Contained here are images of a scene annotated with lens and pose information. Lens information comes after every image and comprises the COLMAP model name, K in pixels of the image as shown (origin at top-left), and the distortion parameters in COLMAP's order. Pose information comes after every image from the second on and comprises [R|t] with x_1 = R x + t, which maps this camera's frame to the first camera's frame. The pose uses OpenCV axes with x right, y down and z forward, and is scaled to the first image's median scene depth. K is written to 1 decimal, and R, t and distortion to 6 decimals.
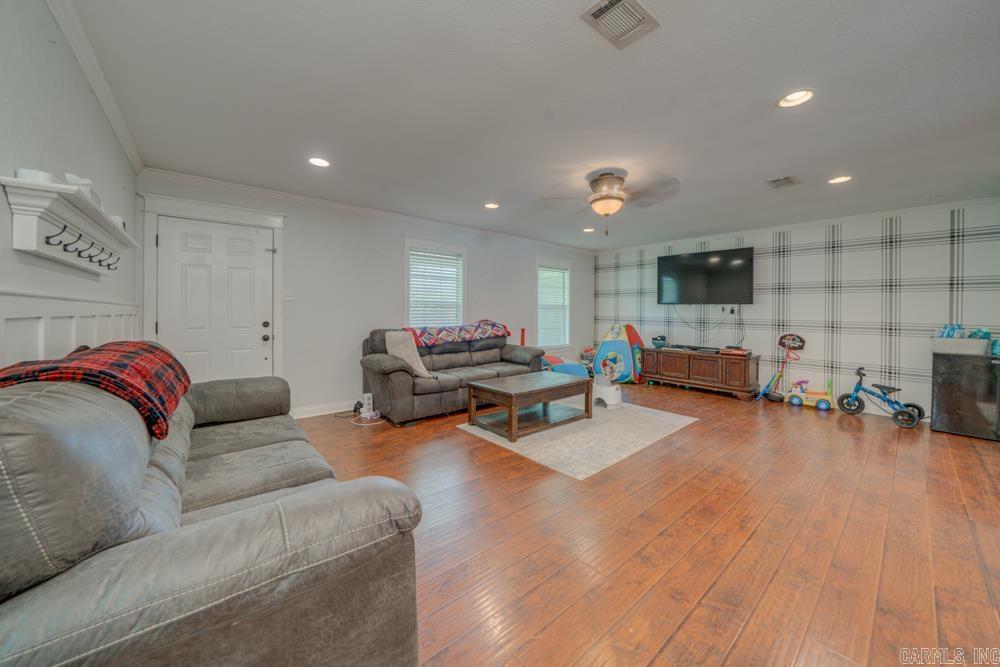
lens RADIAL K [[352.6, 0, 498.3], [0, 352.6, 311.4], [0, 0, 1]] dist [-0.029922, 0.000045]
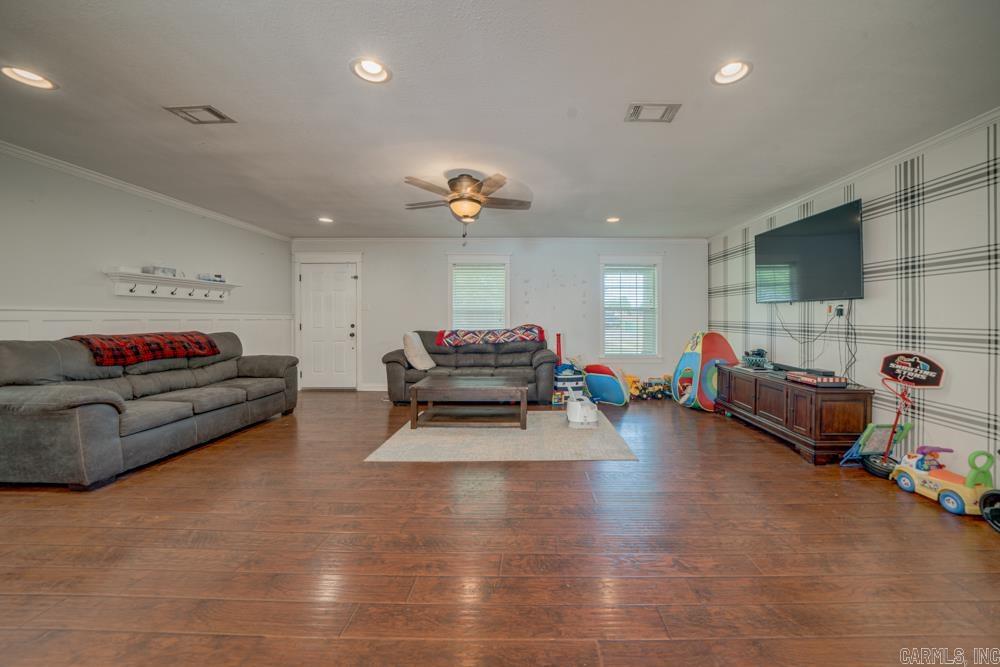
lens RADIAL K [[362.9, 0, 536.0], [0, 362.9, 316.7], [0, 0, 1]] dist [-0.021100, -0.000225]
pose [[0.770629, -0.009576, -0.637212, 0.725863], [0.006311, 0.999953, -0.007395, 0.009823], [0.637253, 0.001677, 0.770653, 0.218856]]
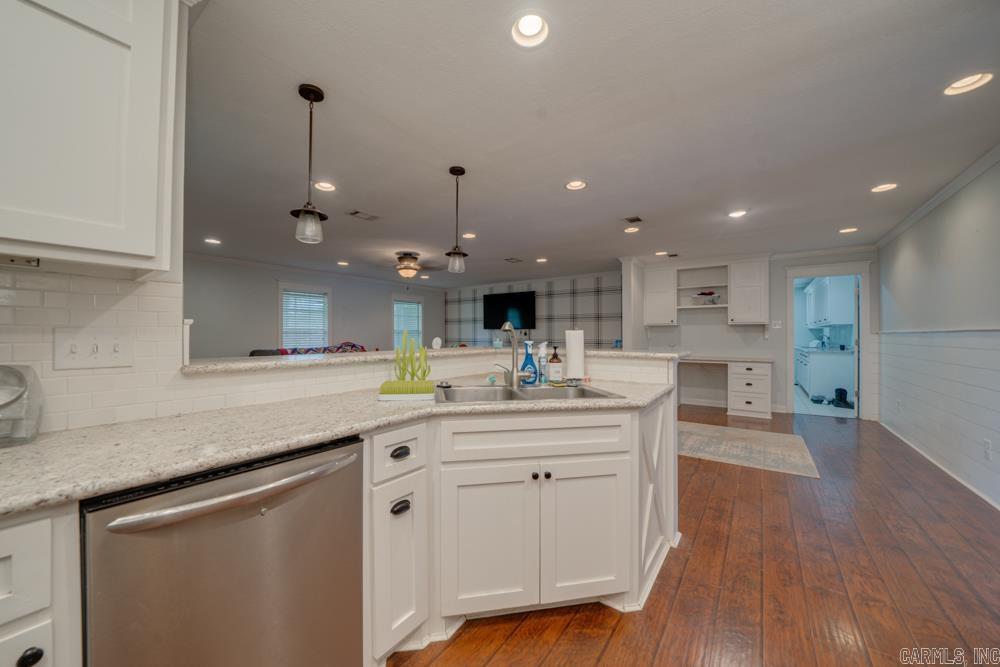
lens RADIAL K [[364.3, 0, 500.0], [0, 364.3, 333.5], [0, 0, 1]] dist [-0.006588, 0.000045]
pose [[0.965484, -0.012263, 0.260173, 0.177870], [0.013826, 0.999896, -0.004178, 0.004646], [-0.260094, 0.007631, 0.965553, -0.520639]]
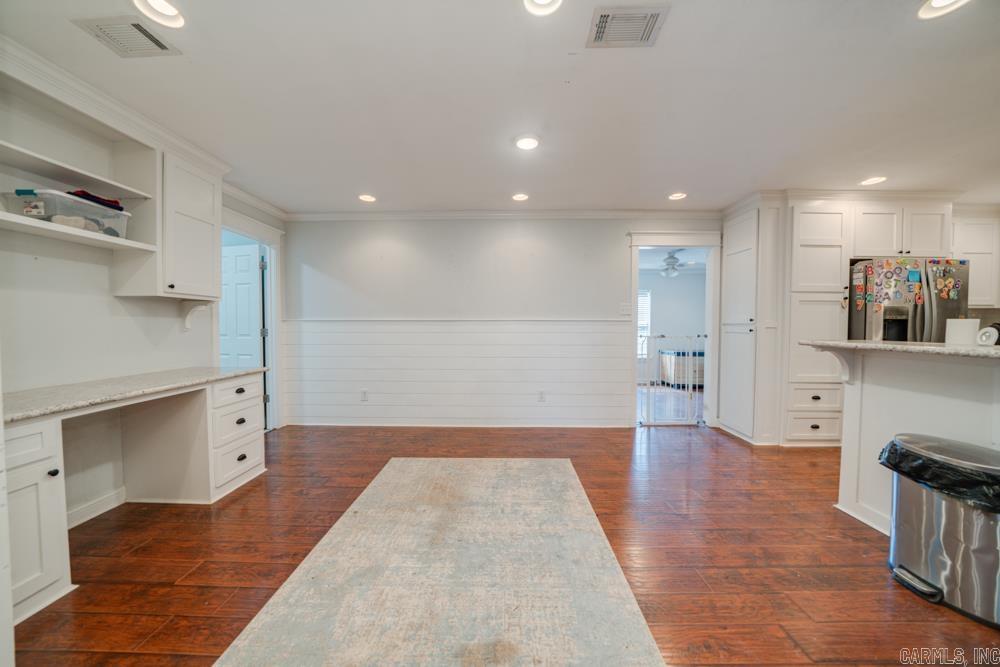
lens RADIAL K [[344.2, 0, 500.0], [0, 344.2, 333.5], [0, 0, 1]] dist [-0.026844, 0.000018]
pose [[-0.762047, -0.031861, 0.646737, 0.567226], [-0.010554, 0.999267, 0.036793, 0.009396], [-0.647435, 0.021212, -0.761825, 0.482201]]
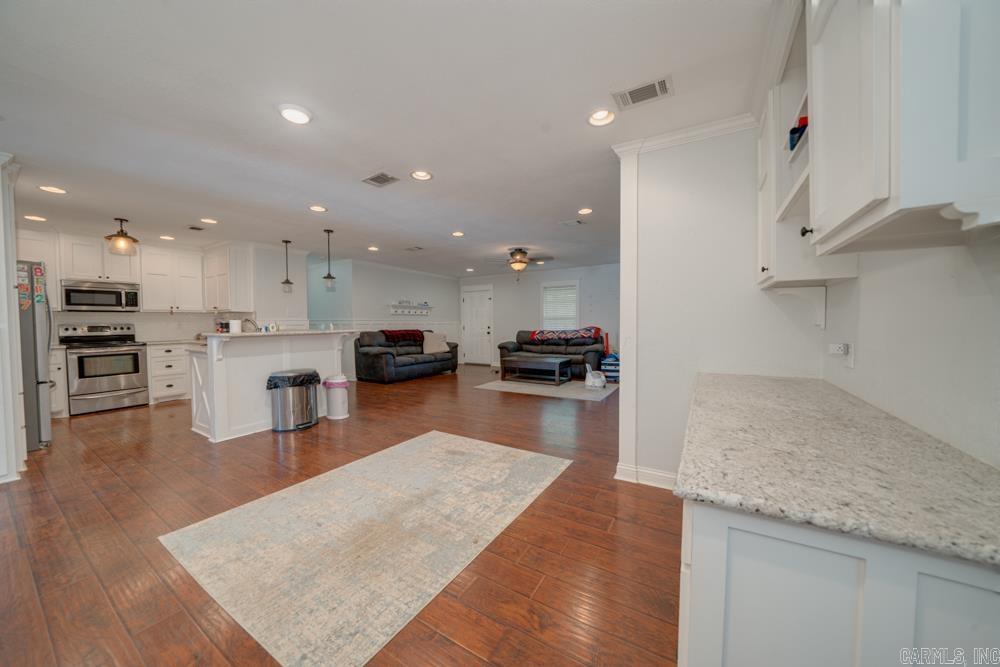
lens RADIAL K [[345.1, 0, 503.2], [0, 345.1, 332.7], [0, 0, 1]] dist [-0.016926, 0.000133]
pose [[0.335781, 0.014921, -0.941822, 1.351143], [0.008910, 0.999779, 0.019016, 0.020379], [0.941898, -0.014777, 0.335574, 0.177751]]
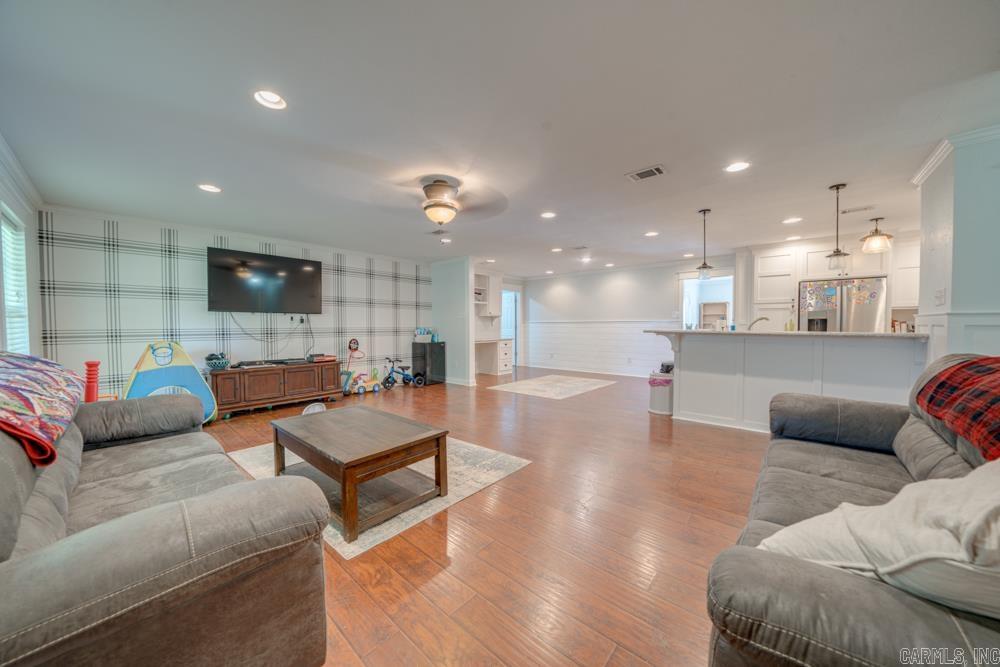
lens RADIAL K [[345.1, 0, 503.2], [0, 345.1, 332.7], [0, 0, 1]] dist [-0.016926, 0.000133]
pose [[-0.172882, -0.035324, 0.984309, -0.454654], [0.002819, 0.999335, 0.036358, 0.000092], [-0.984939, 0.009060, -0.172667, 0.652373]]
